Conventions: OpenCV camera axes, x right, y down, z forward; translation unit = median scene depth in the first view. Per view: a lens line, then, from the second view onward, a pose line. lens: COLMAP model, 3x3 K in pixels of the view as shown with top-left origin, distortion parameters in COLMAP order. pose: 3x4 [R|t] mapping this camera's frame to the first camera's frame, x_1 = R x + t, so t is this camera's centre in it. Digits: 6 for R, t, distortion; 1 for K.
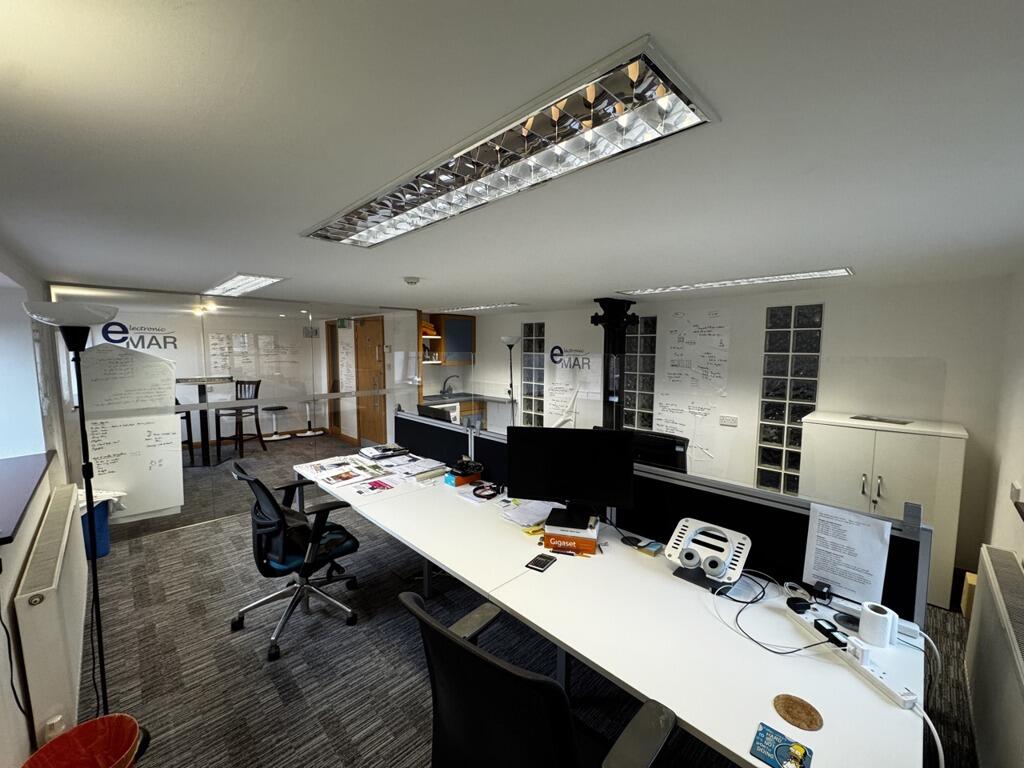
lens RADIAL K [[408.5, 0, 512.7], [0, 408.5, 381.2], [0, 0, 1]] dist [-0.001480, 0.000178]
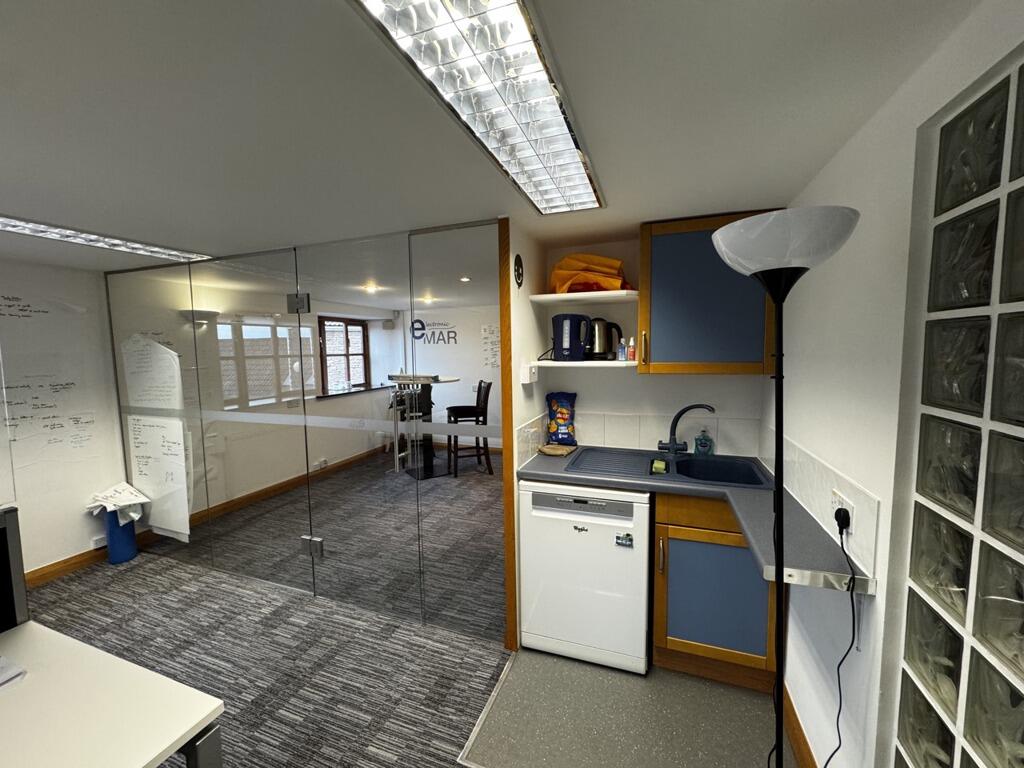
lens RADIAL K [[408.5, 0, 512.7], [0, 408.5, 381.2], [0, 0, 1]] dist [-0.001480, 0.000178]
pose [[0.426872, 0.059532, -0.902350, 0.098421], [-0.059541, 0.997516, 0.037644, -0.038147], [0.902350, 0.037658, 0.429356, 0.747422]]
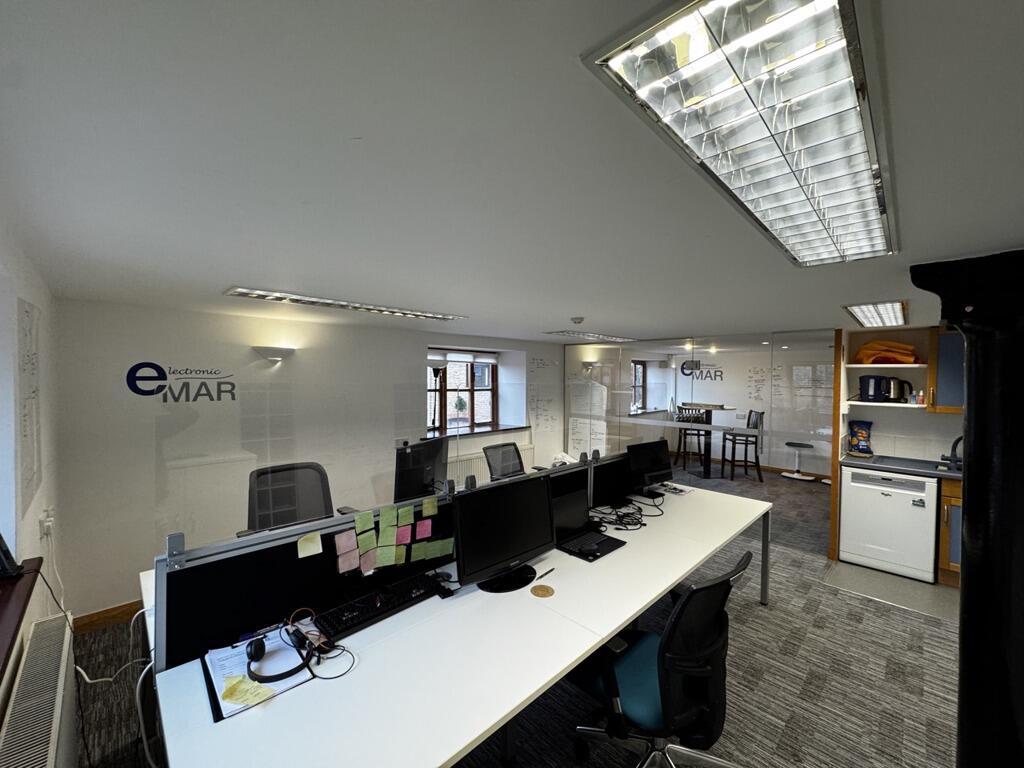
lens RADIAL K [[408.5, 0, 512.7], [0, 408.5, 381.2], [0, 0, 1]] dist [-0.001480, 0.000178]
pose [[0.001687, 0.010036, -0.999948, 0.422487], [-0.094239, 0.995501, 0.009832, -0.031629], [0.995548, 0.094217, 0.002625, 0.386734]]
